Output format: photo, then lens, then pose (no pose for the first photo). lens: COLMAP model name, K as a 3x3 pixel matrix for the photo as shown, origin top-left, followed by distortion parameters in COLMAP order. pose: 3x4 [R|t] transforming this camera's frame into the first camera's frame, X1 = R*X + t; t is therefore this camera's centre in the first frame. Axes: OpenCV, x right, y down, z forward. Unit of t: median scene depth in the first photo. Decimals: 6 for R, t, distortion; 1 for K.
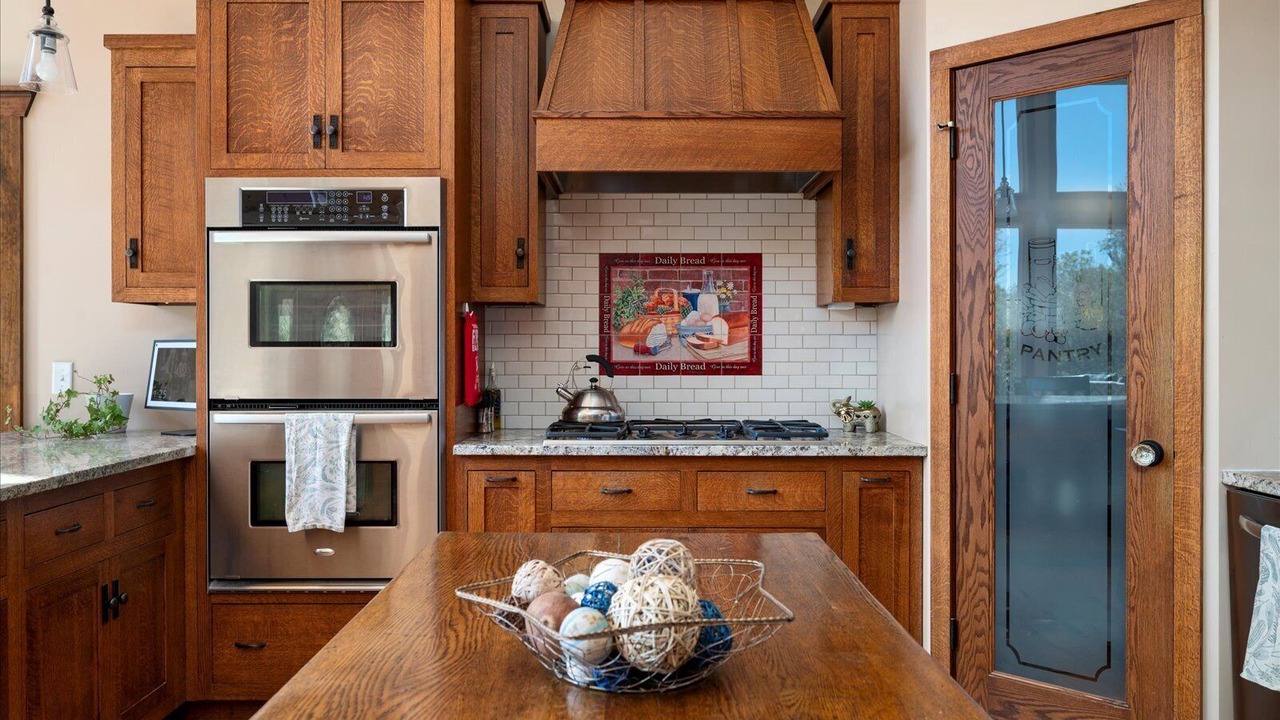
lens RADIAL K [[987.3, 0, 636.2], [0, 987.3, 355.3], [0, 0, 1]] dist [-0.003444, 0.001415]
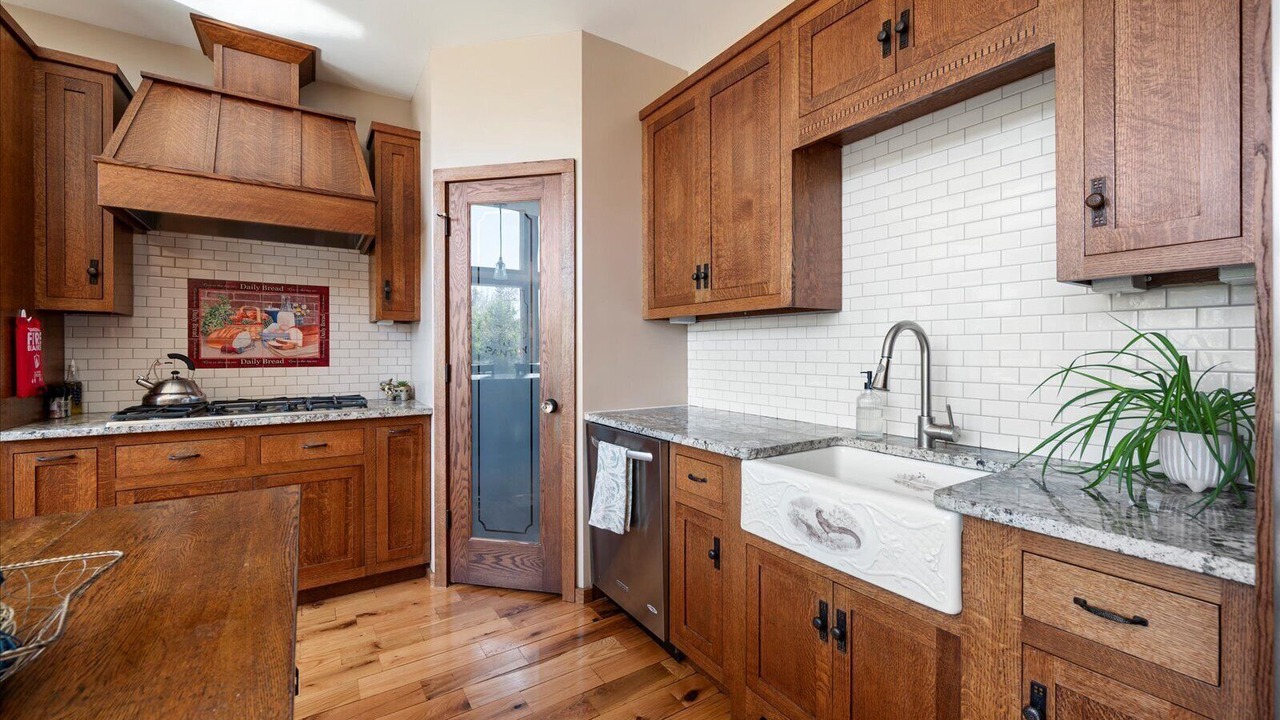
lens RADIAL K [[506.1, 0, 638.8], [0, 506.1, 352.2], [0, 0, 1]] dist [0.000026, -0.000031]
pose [[0.834904, -0.002194, 0.550391, 0.115160], [0.003090, 0.999995, -0.000700, 0.000202], [-0.550386, 0.002285, 0.834907, 0.099675]]
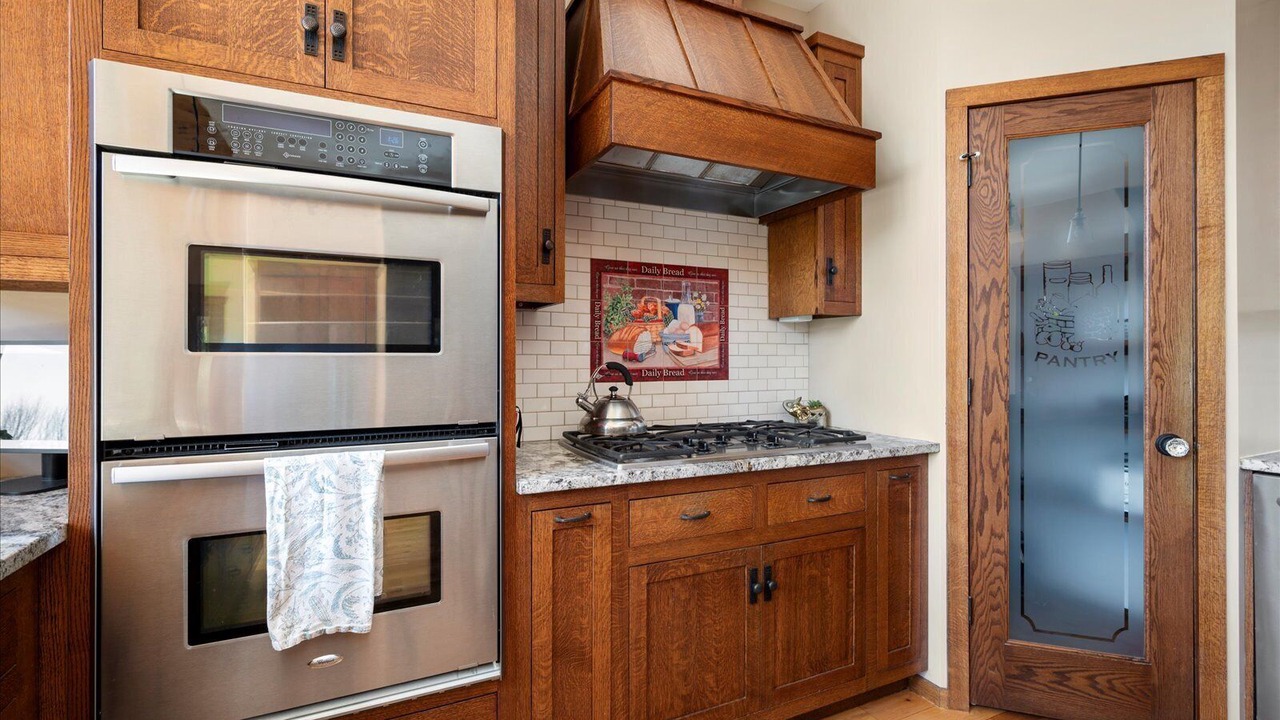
lens RADIAL K [[582.6, 0, 639.5], [0, 582.6, 355.7], [0, 0, 1]] dist [0.000429, -0.000183]
pose [[0.897768, 0.001170, 0.440467, -0.297172], [0.001992, 0.999975, -0.006716, -0.003014], [-0.440464, 0.006906, 0.897744, 0.549285]]
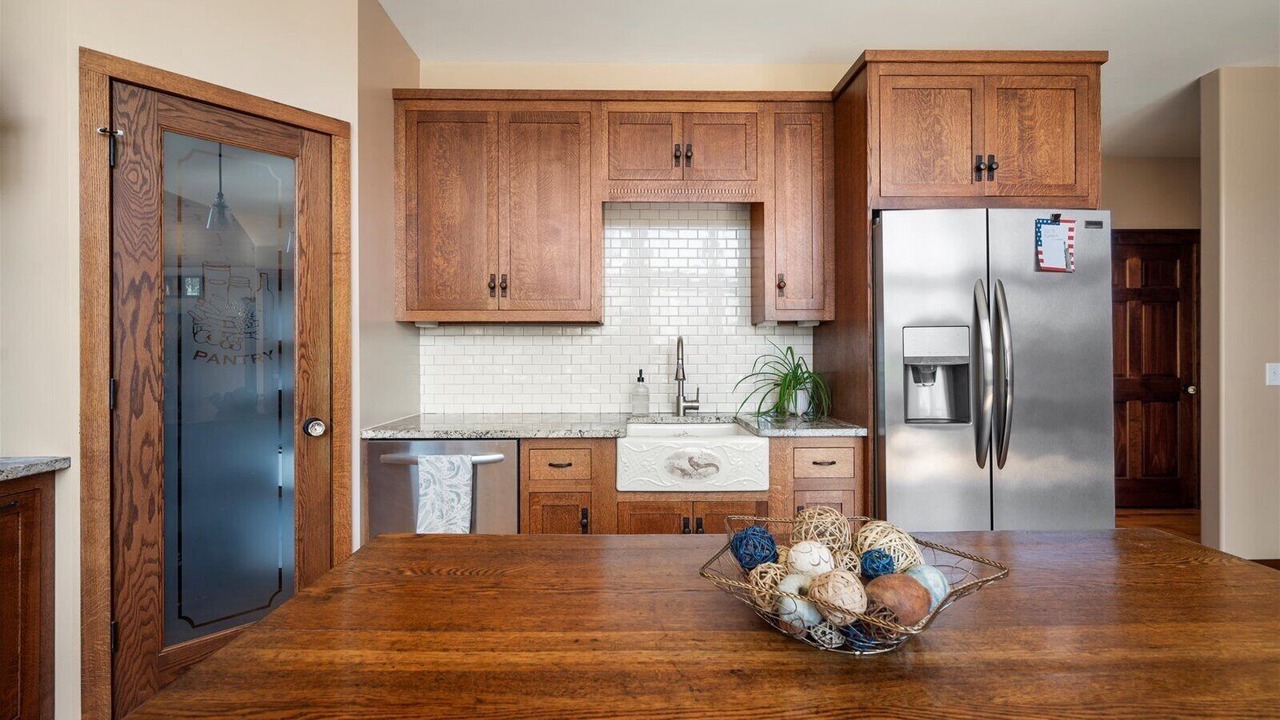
lens RADIAL K [[546.8, 0, 636.0], [0, 546.8, 353.0], [0, 0, 1]] dist [-0.000253, -0.000202]
pose [[-0.019427, 0.001995, 0.999809, -0.240191], [0.007835, 0.999968, -0.001843, -0.002715], [-0.999781, 0.007798, -0.019442, 0.457465]]
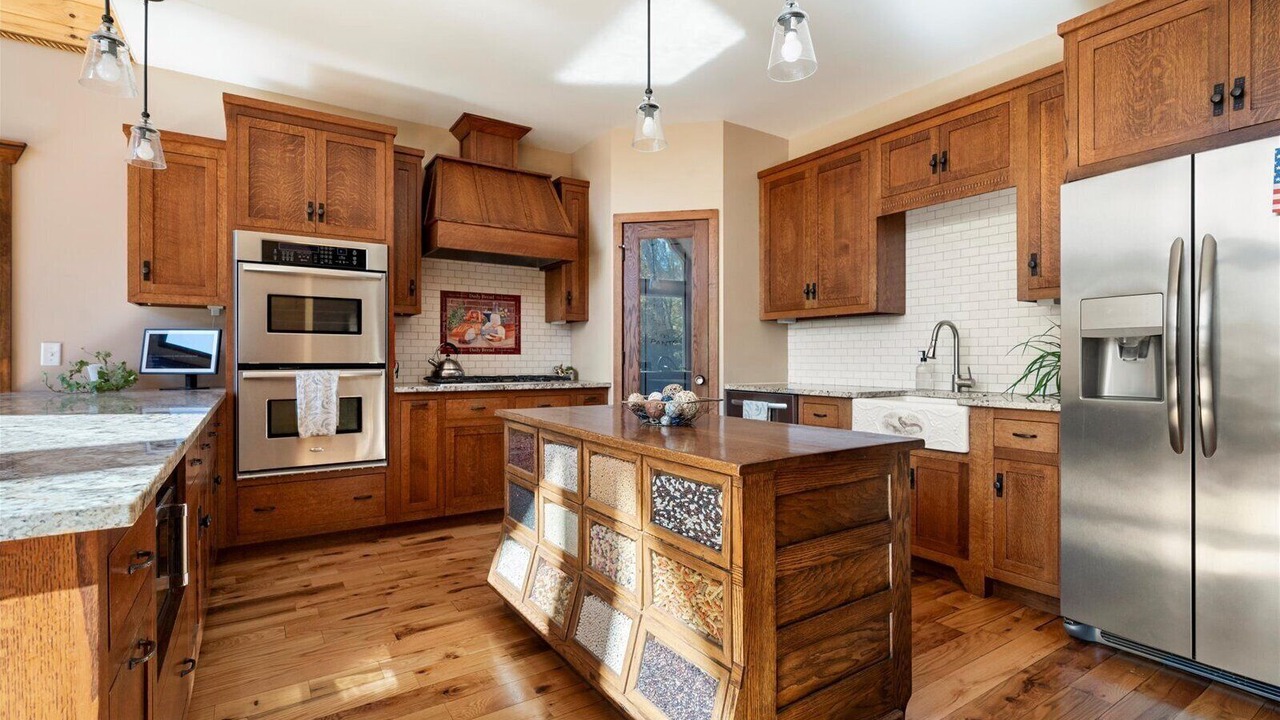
lens RADIAL K [[590.6, 0, 640.0], [0, 590.6, 360.0], [0, 0, 1]] dist [-0.000149, 0.000362]
pose [[0.834291, -0.000181, 0.551325, -0.413082], [0.001383, 0.999997, -0.001764, 0.040819], [-0.551323, 0.002234, 0.834289, -0.200611]]
